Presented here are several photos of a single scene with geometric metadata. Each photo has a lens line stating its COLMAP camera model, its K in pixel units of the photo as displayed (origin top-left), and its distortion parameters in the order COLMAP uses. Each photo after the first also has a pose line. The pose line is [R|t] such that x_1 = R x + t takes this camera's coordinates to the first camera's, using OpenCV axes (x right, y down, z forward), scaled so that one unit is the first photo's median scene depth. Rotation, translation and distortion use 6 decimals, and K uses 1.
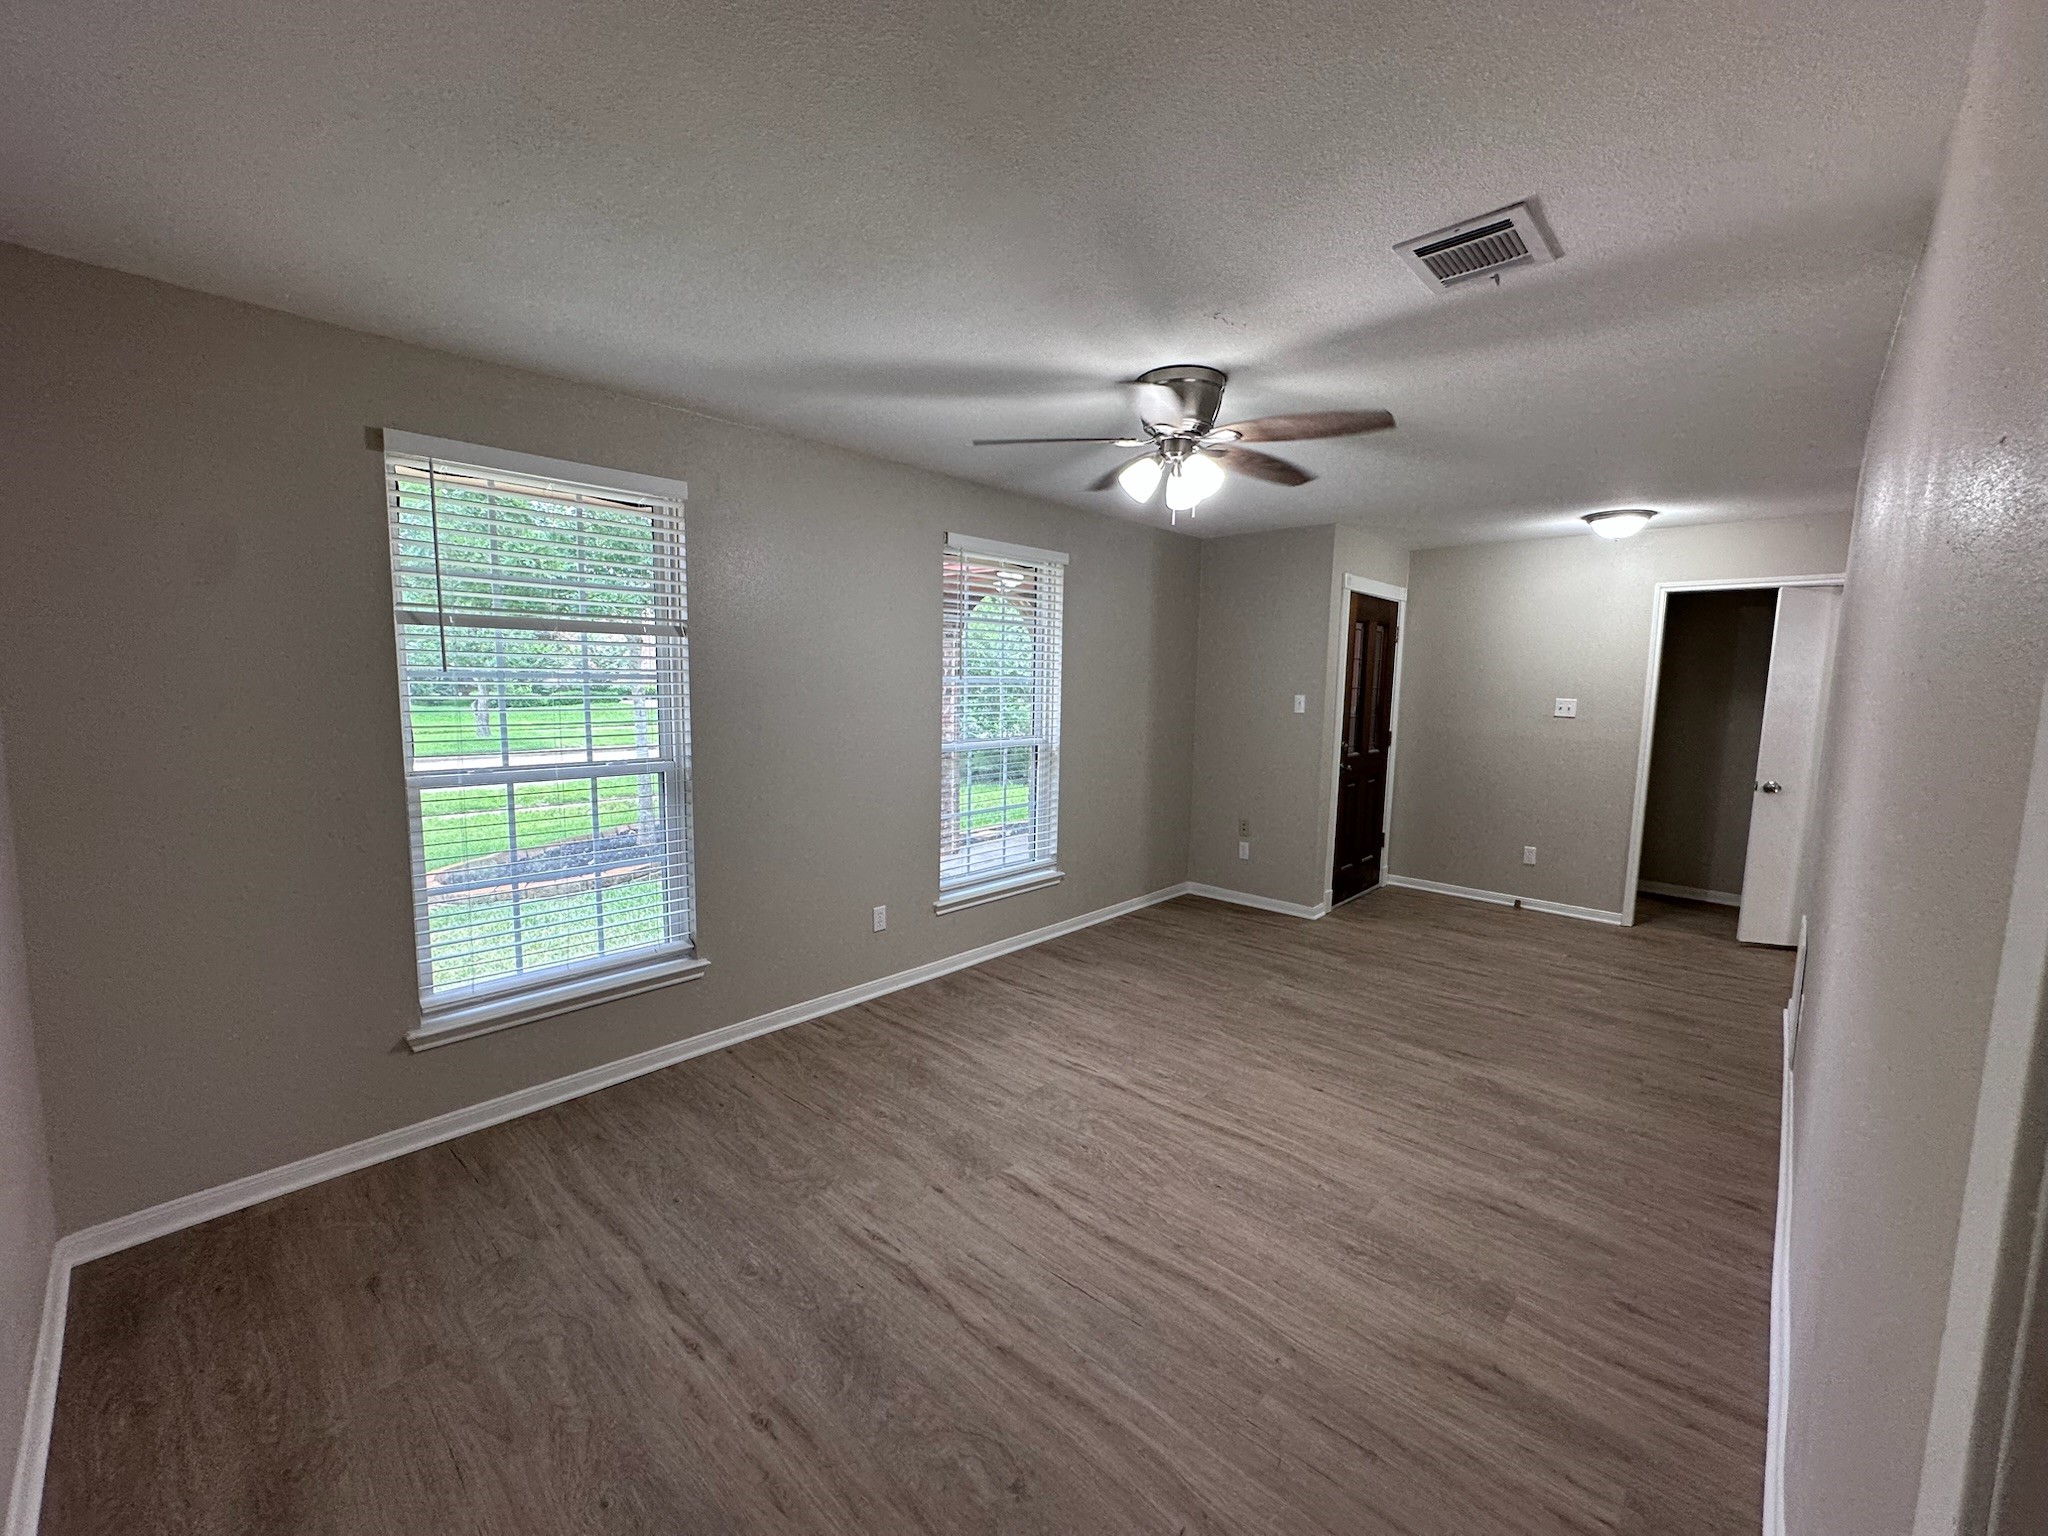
lens RADIAL K [[815.3, 0, 1024.0], [0, 815.3, 768.0], [0, 0, 1]] dist [-0.000220, -0.000131]
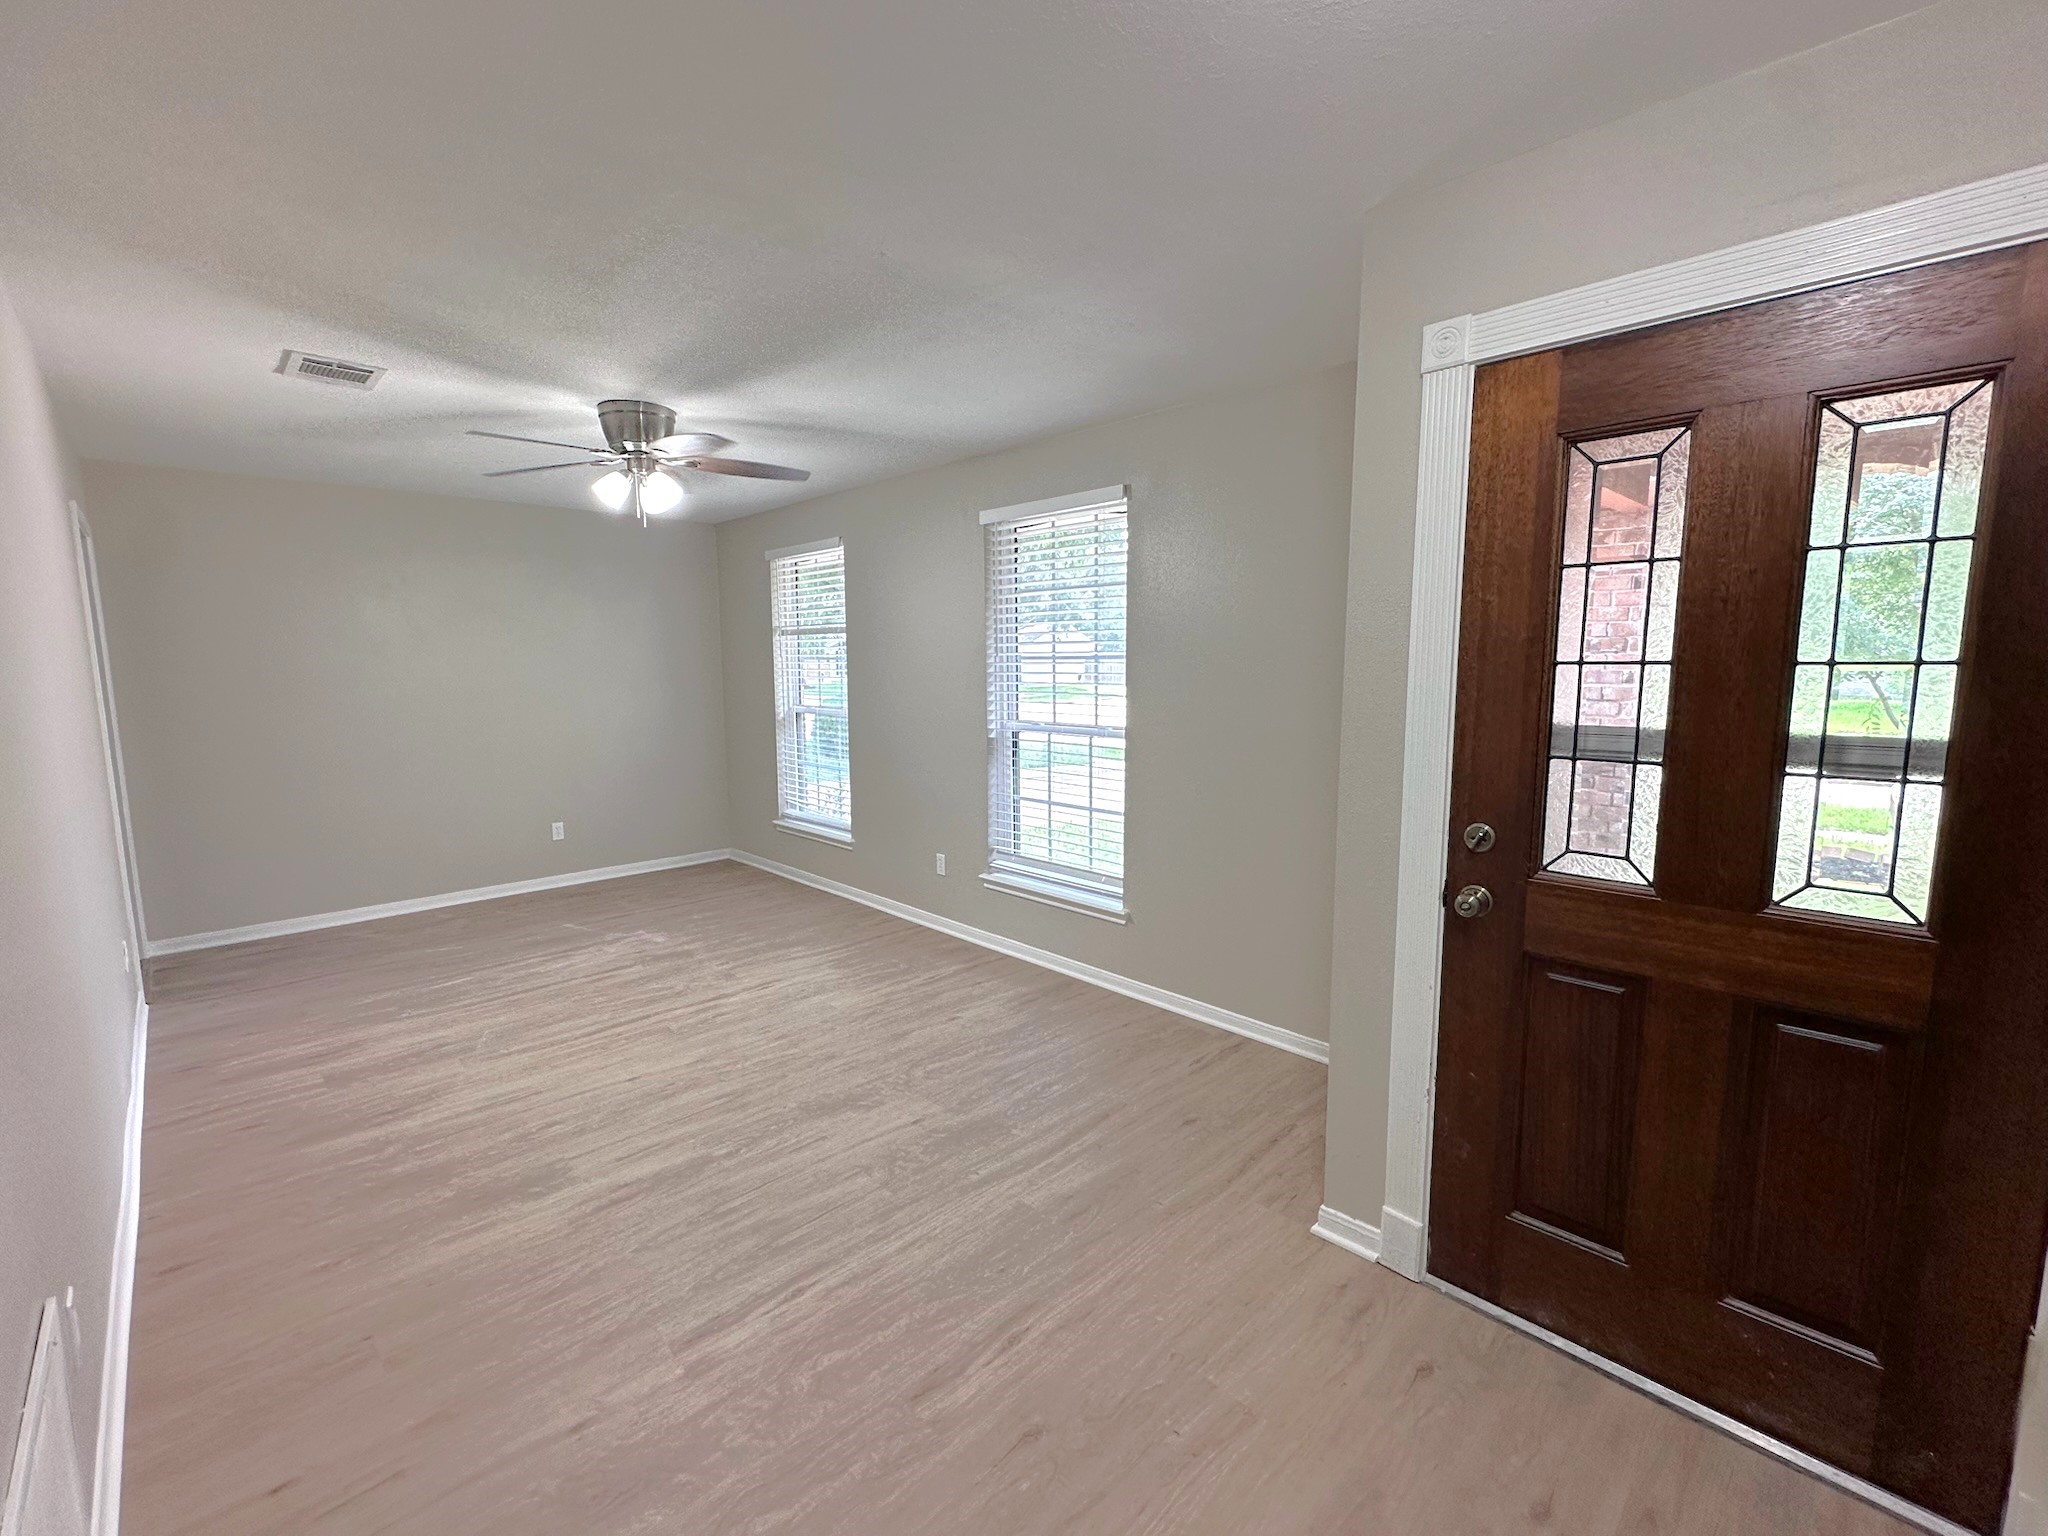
lens RADIAL K [[895.2, 0, 1024.0], [0, 895.2, 768.0], [0, 0, 1]] dist [0.016315, -0.000118]
pose [[-0.056031, 0.110773, -0.992265, 1.320037], [-0.101171, 0.988081, 0.116018, -0.136757], [0.993290, 0.106889, -0.044156, 1.433893]]
